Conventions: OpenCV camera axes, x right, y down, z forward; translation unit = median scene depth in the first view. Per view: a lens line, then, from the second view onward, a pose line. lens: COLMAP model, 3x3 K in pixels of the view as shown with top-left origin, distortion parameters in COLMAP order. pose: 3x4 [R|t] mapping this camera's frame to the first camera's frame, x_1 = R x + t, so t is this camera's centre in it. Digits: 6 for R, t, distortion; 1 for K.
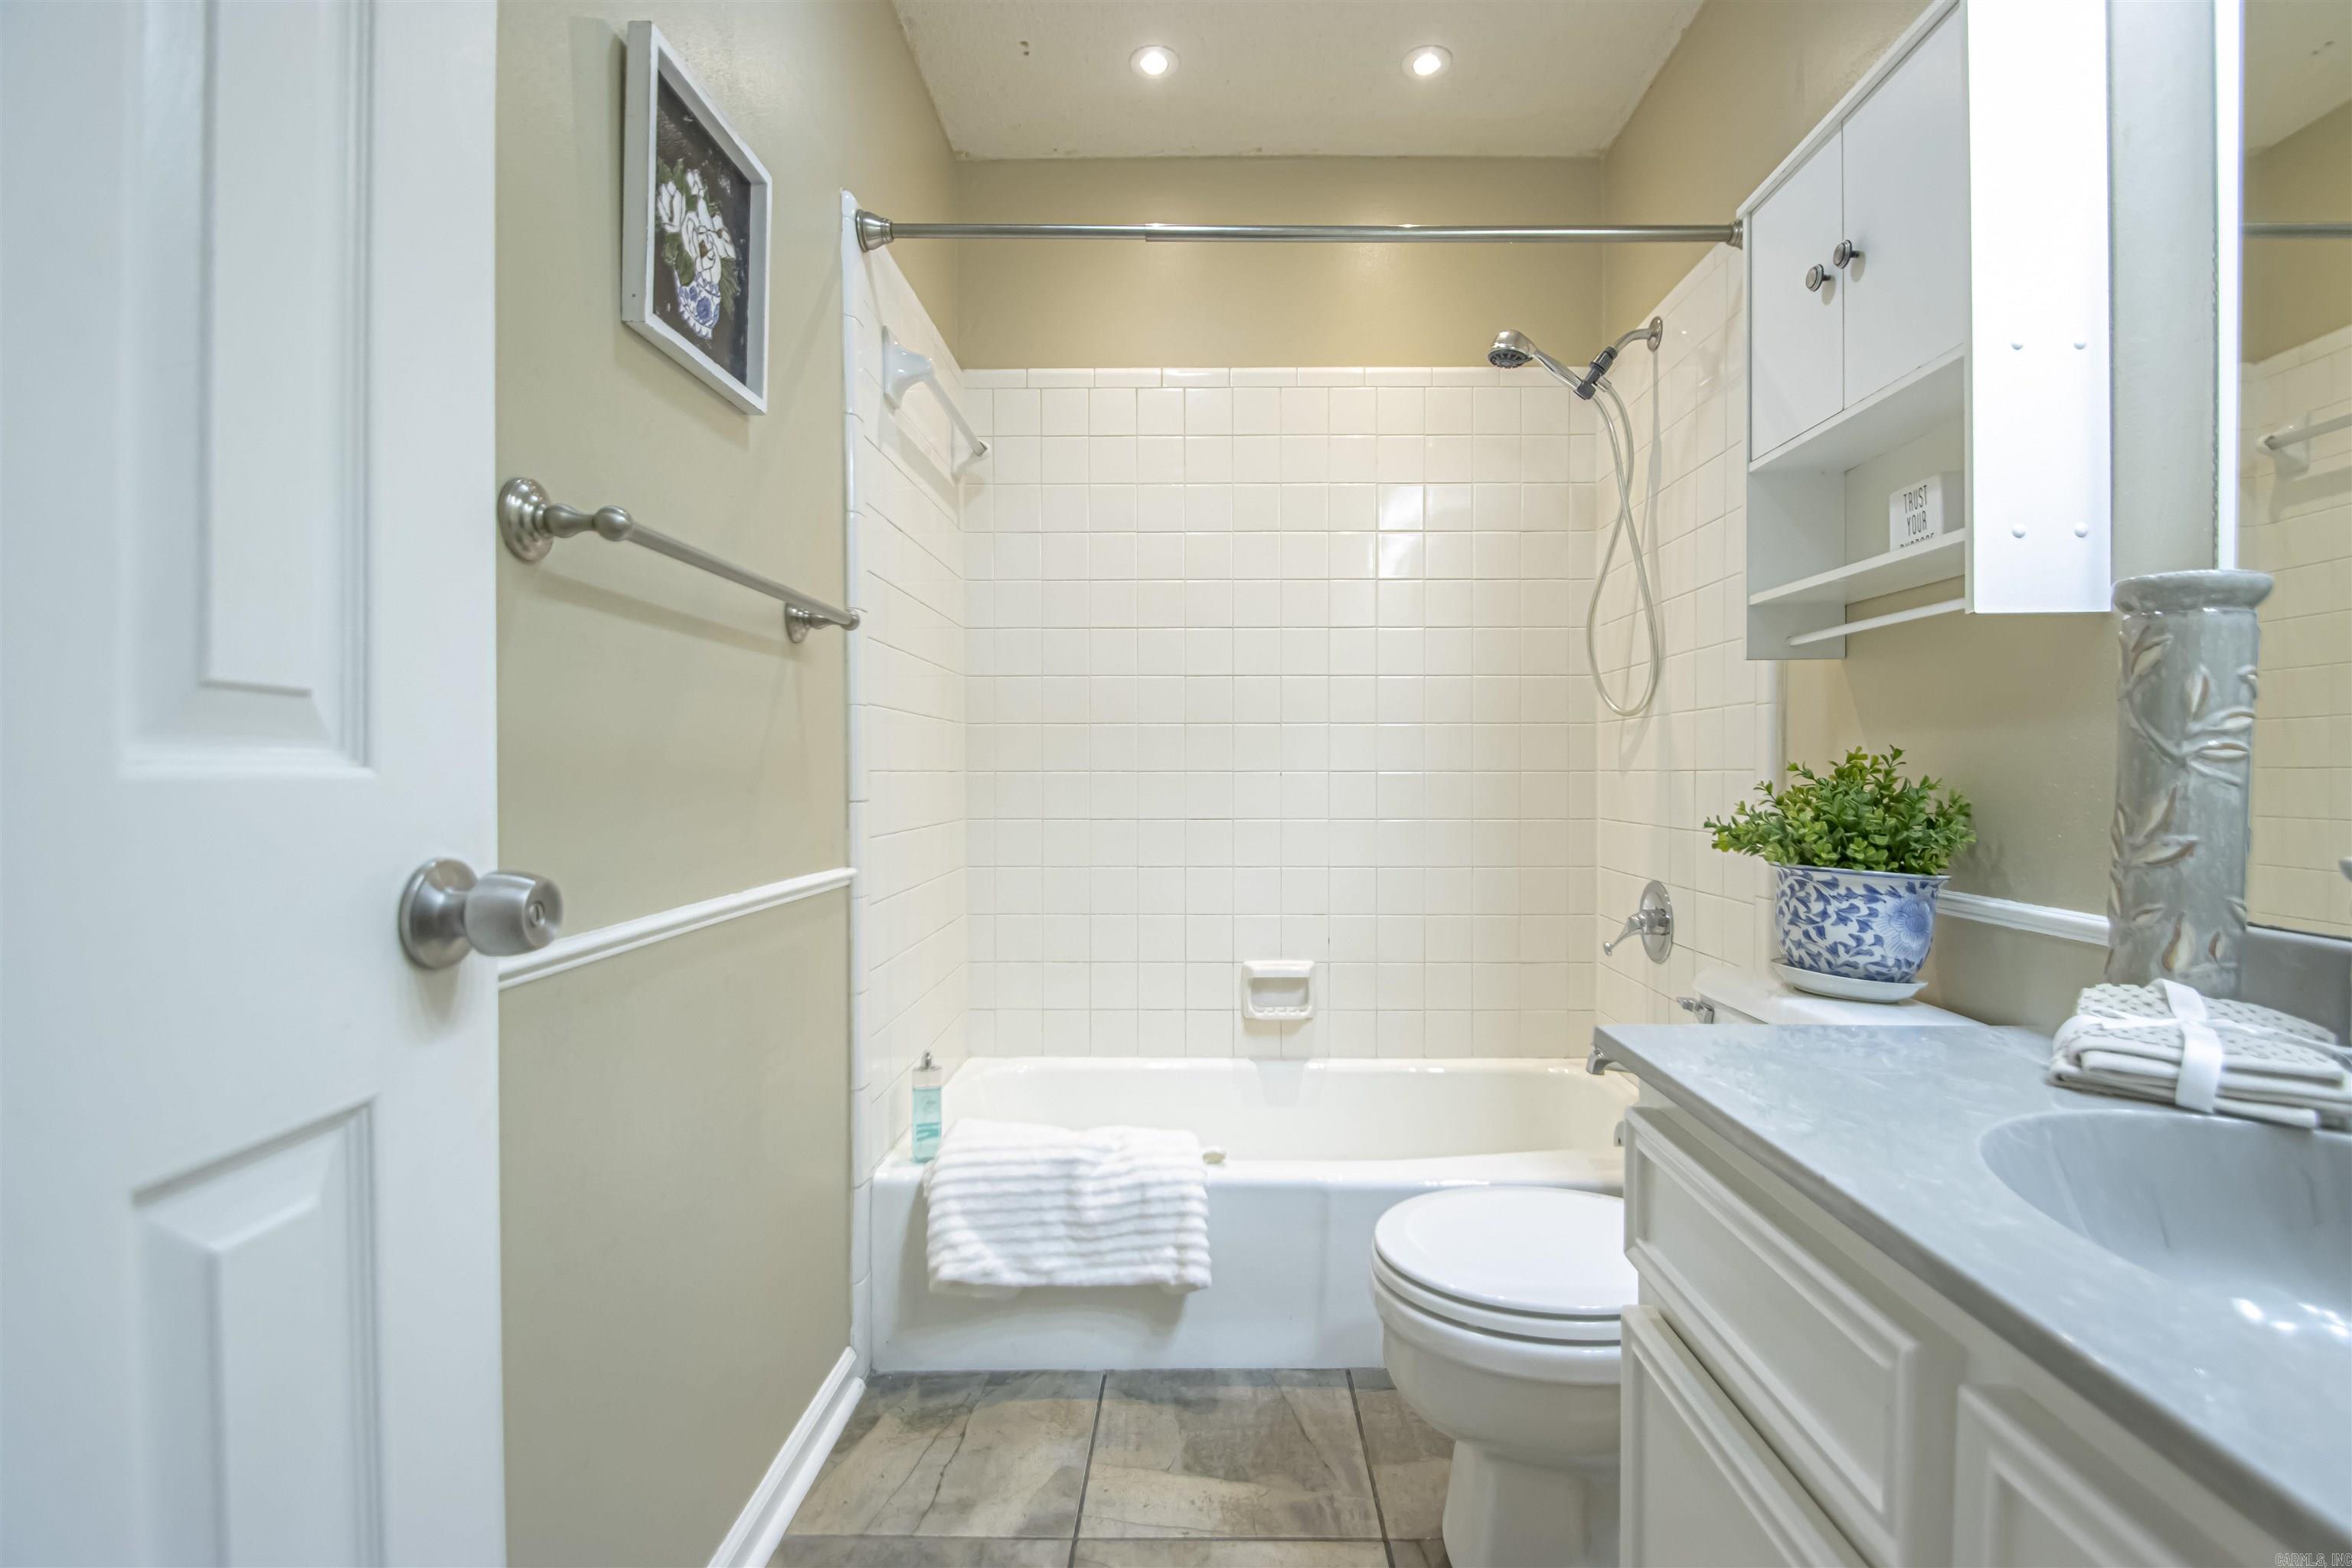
lens RADIAL K [[1093.1, 0, 1195.0], [0, 1093.1, 779.6], [0, 0, 1]] dist [0.022479, -0.020804]
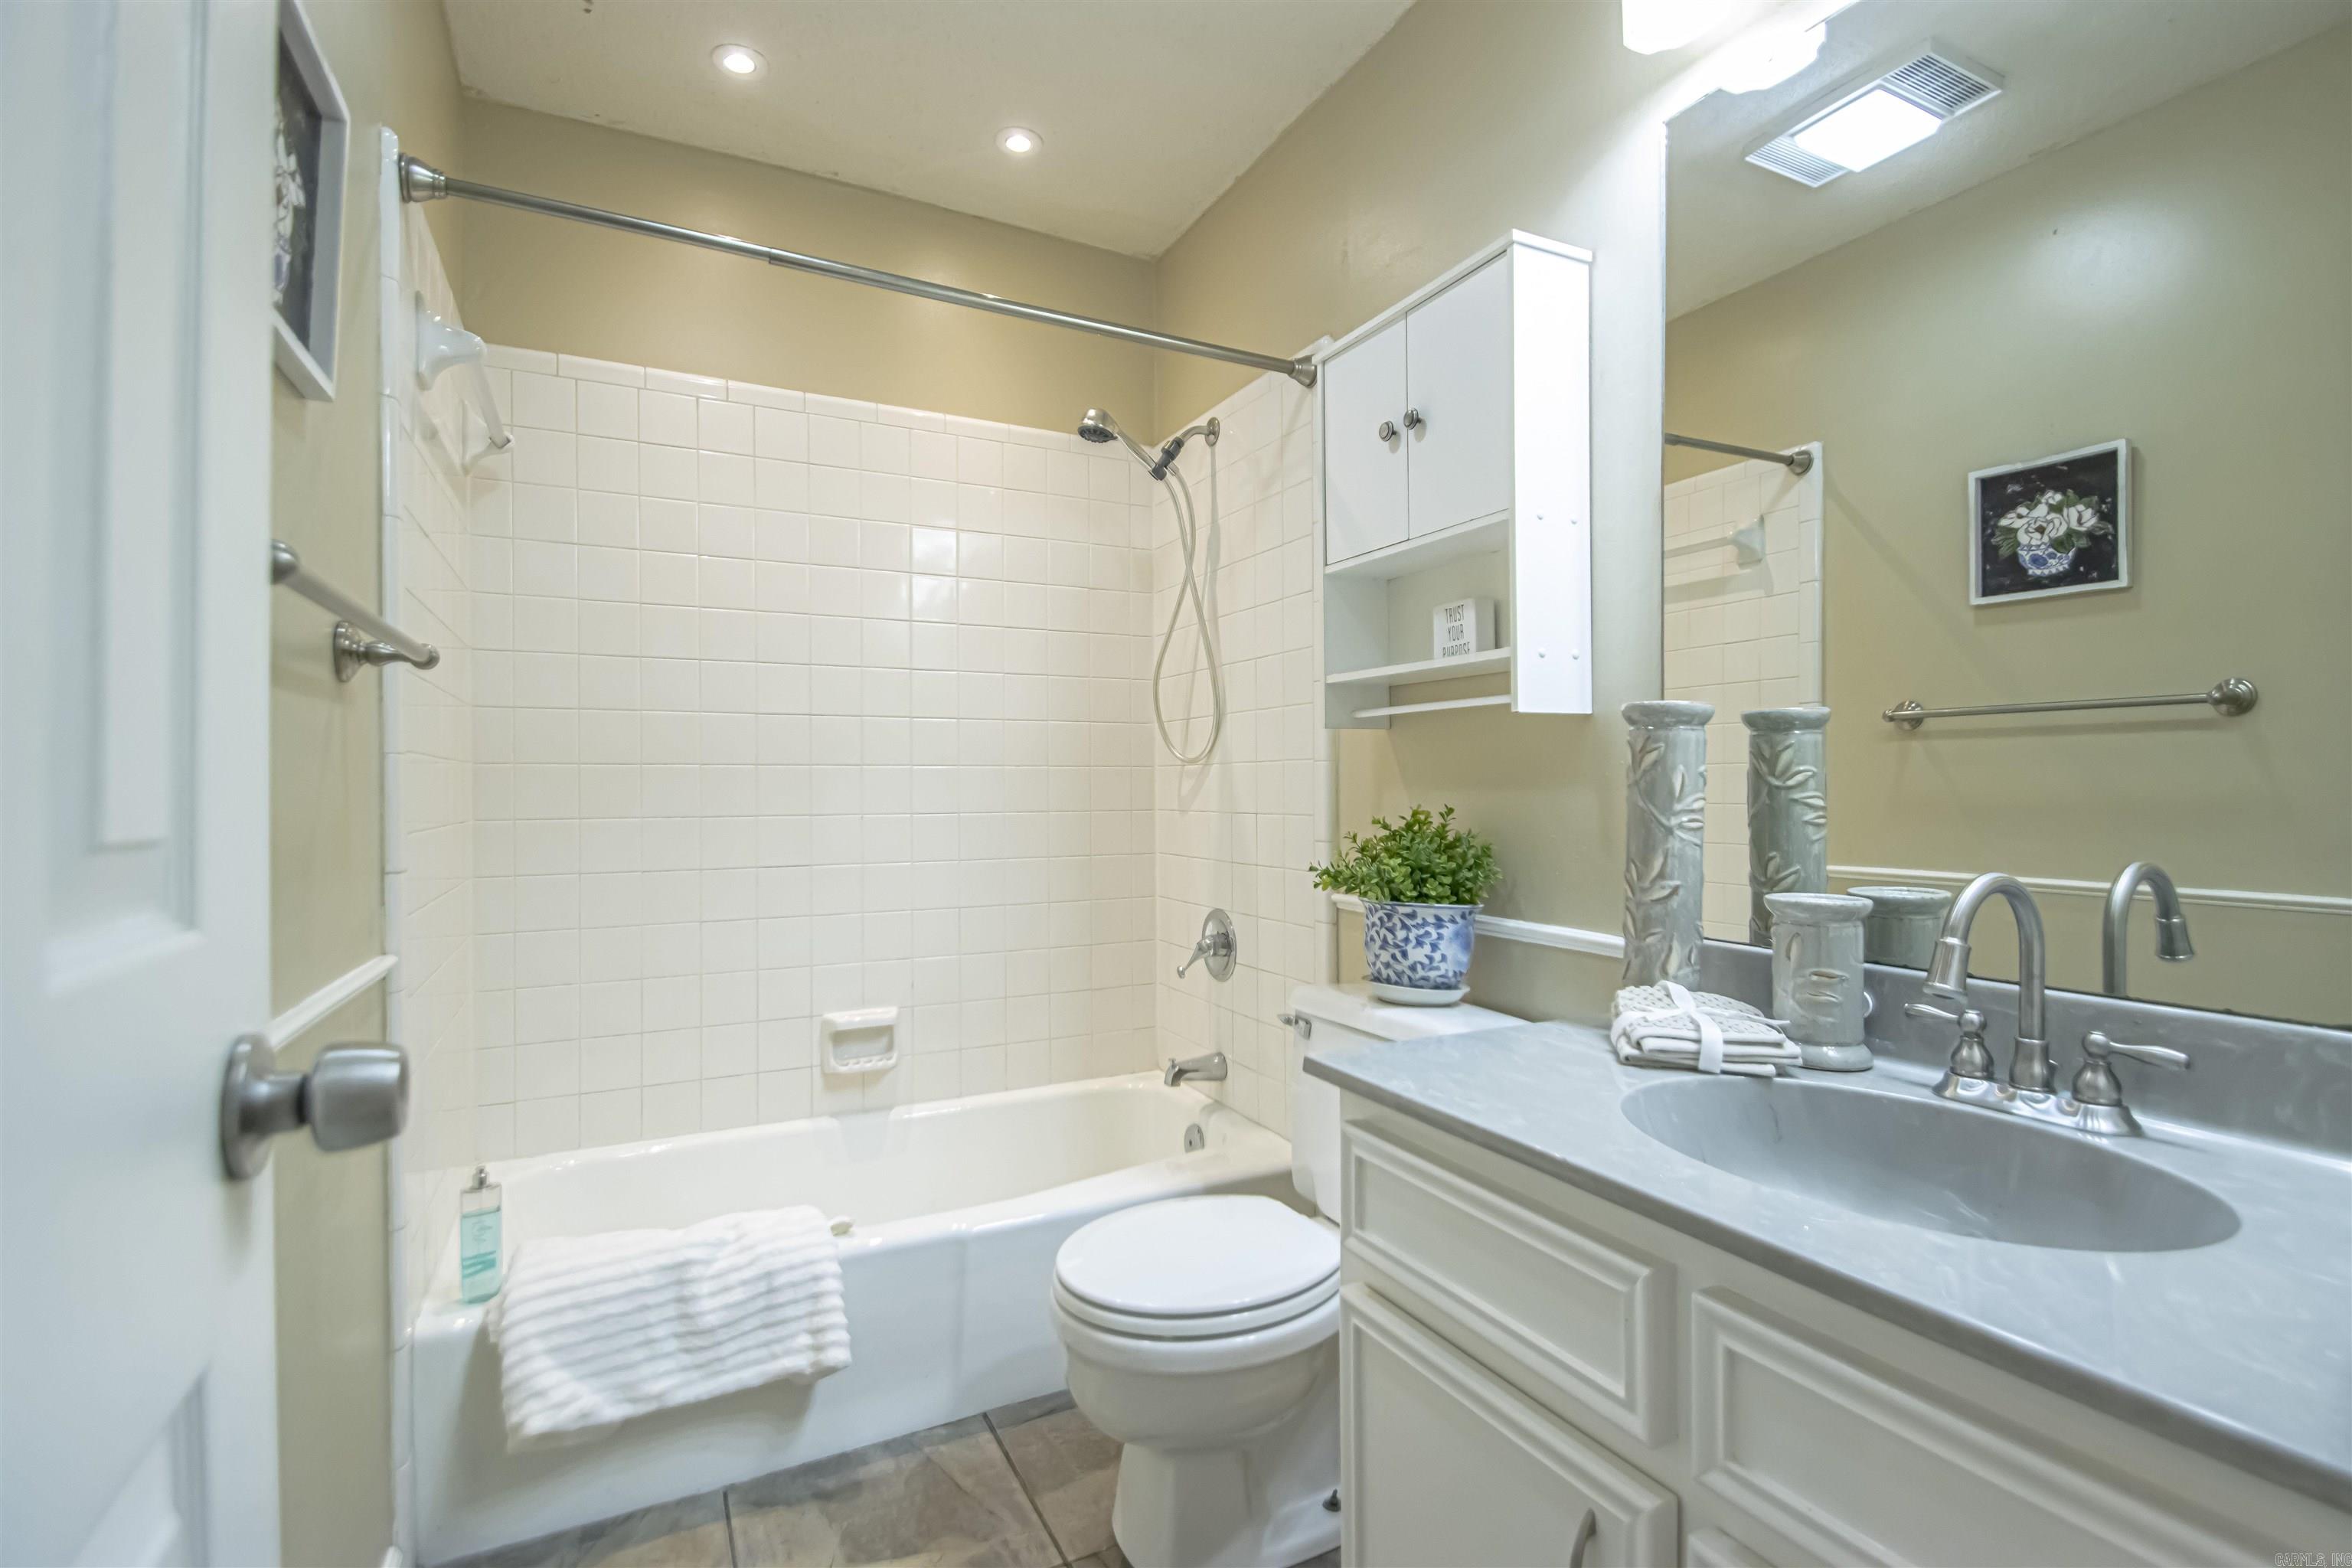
lens RADIAL K [[1093.1, 0, 1195.0], [0, 1093.1, 779.6], [0, 0, 1]] dist [0.022479, -0.020804]
pose [[0.882944, -0.000619, 0.469478, -0.180701], [0.007690, 0.999884, -0.013145, -0.036427], [-0.469415, 0.015216, 0.882846, 0.003563]]
